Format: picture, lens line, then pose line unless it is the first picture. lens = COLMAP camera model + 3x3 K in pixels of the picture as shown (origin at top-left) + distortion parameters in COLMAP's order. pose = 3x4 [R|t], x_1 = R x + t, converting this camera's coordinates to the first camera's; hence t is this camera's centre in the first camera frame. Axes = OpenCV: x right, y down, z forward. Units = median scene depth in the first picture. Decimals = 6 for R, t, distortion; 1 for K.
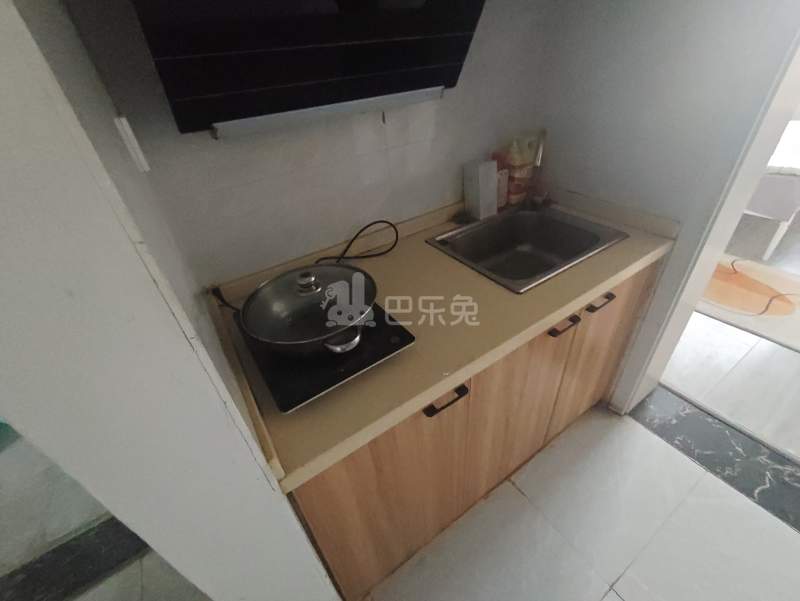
lens RADIAL K [[358.1, 0, 402.1], [0, 358.1, 298.9], [0, 0, 1]] dist [-0.008645, 0.002670]
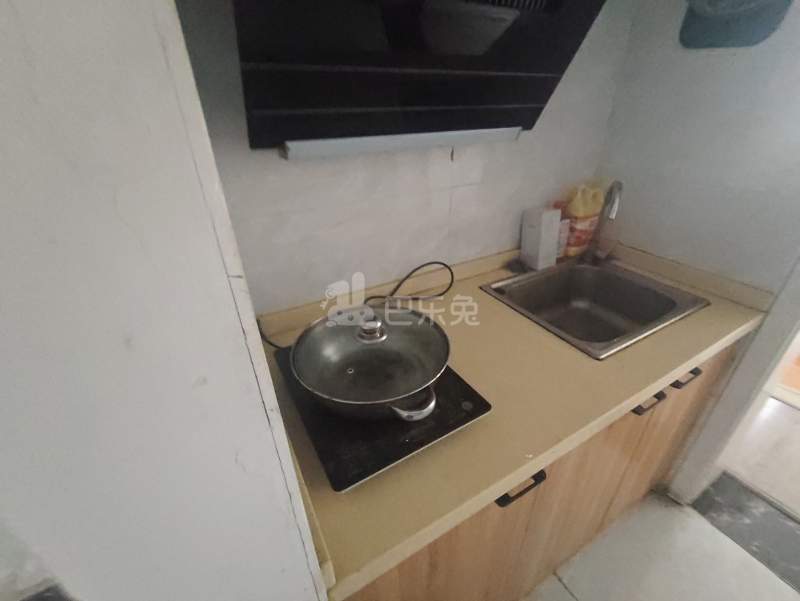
lens RADIAL K [[358.1, 0, 399.9], [0, 358.1, 301.1], [0, 0, 1]] dist [-0.008645, 0.002670]
pose [[0.994936, 0.095368, -0.031732, -0.115450], [-0.097978, 0.990679, -0.094637, -0.022599], [0.022411, 0.097267, 0.995006, 0.095402]]
